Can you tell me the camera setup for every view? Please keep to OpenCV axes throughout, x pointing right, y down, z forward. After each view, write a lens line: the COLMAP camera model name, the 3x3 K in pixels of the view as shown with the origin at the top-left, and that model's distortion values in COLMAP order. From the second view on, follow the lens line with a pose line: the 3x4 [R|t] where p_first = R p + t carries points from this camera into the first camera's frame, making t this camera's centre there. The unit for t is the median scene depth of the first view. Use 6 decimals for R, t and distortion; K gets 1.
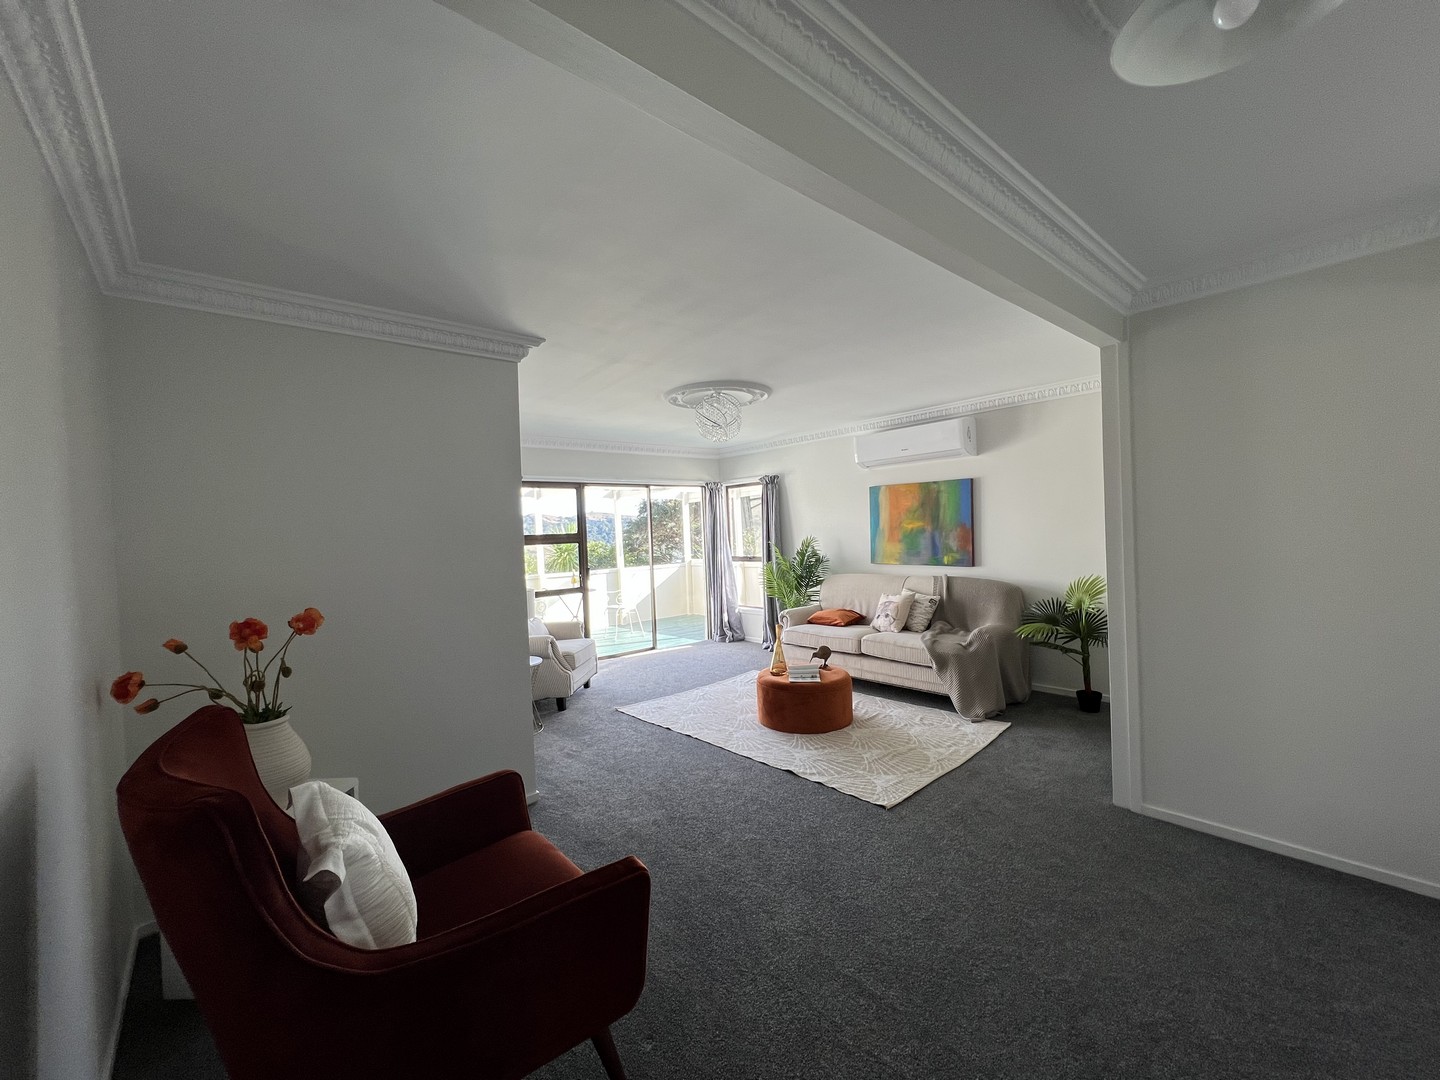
lens RADIAL K [[575.4, 0, 713.0], [0, 575.4, 540.7], [0, 0, 1]] dist [-0.002740, -0.000948]
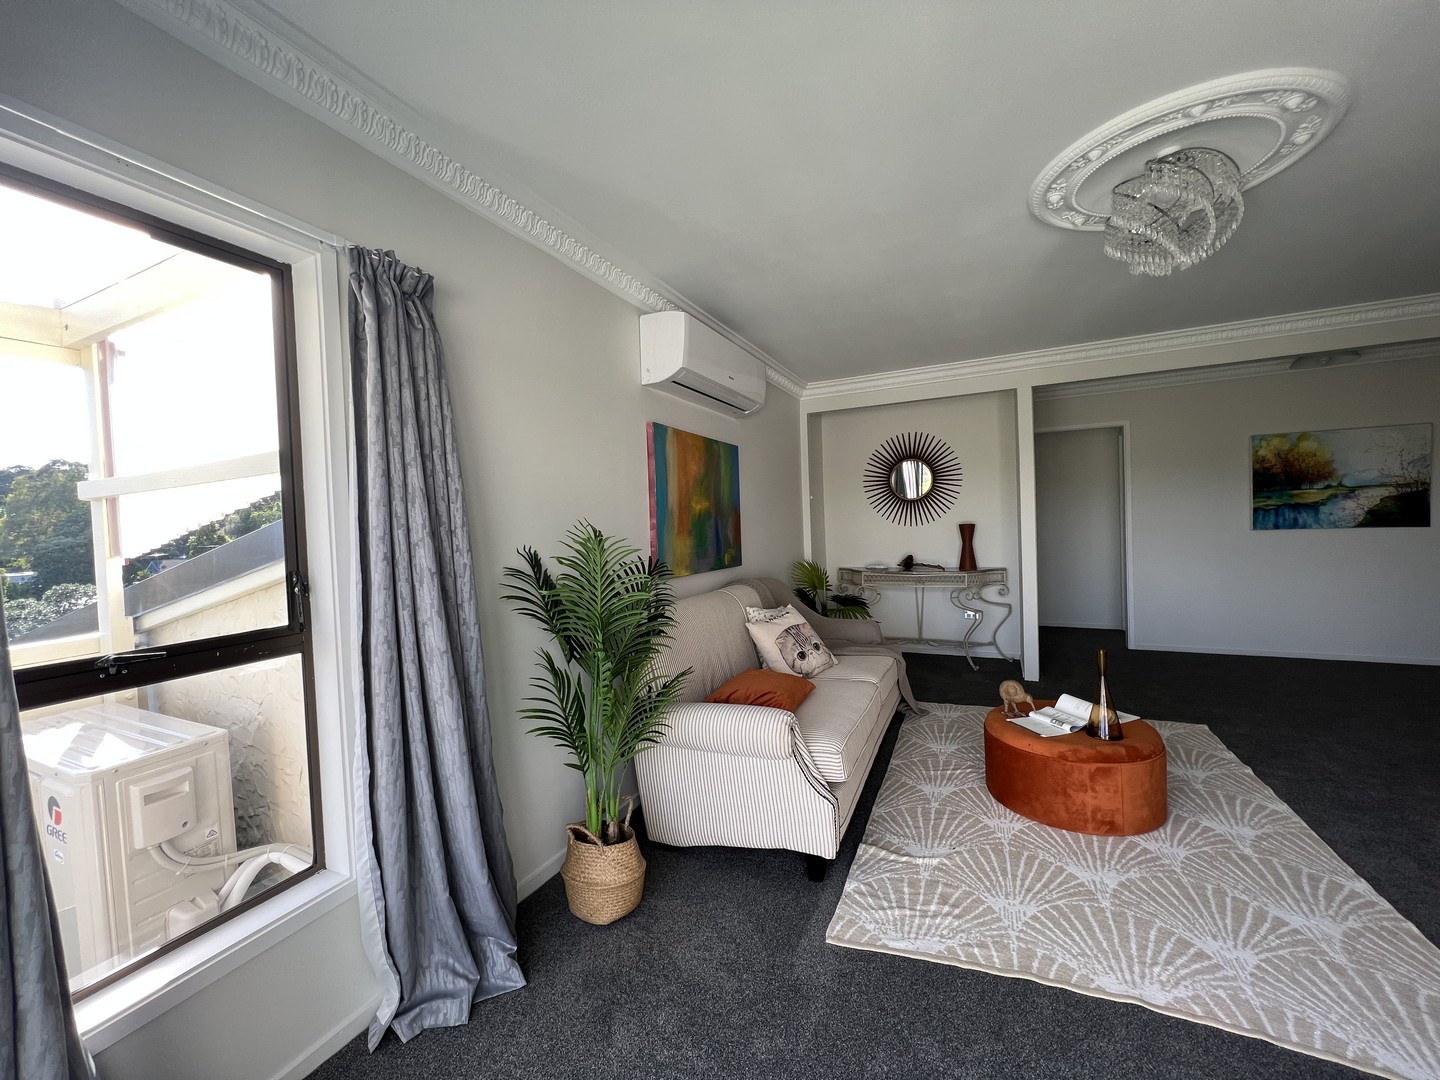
lens RADIAL K [[575.4, 0, 715.6], [0, 575.4, 535.4], [0, 0, 1]] dist [-0.002740, -0.000948]
pose [[-0.393533, 0.026431, 0.918931, -0.199598], [0.066009, 0.997819, -0.000432, 0.004554], [-0.916938, 0.060488, -0.394419, 1.196050]]
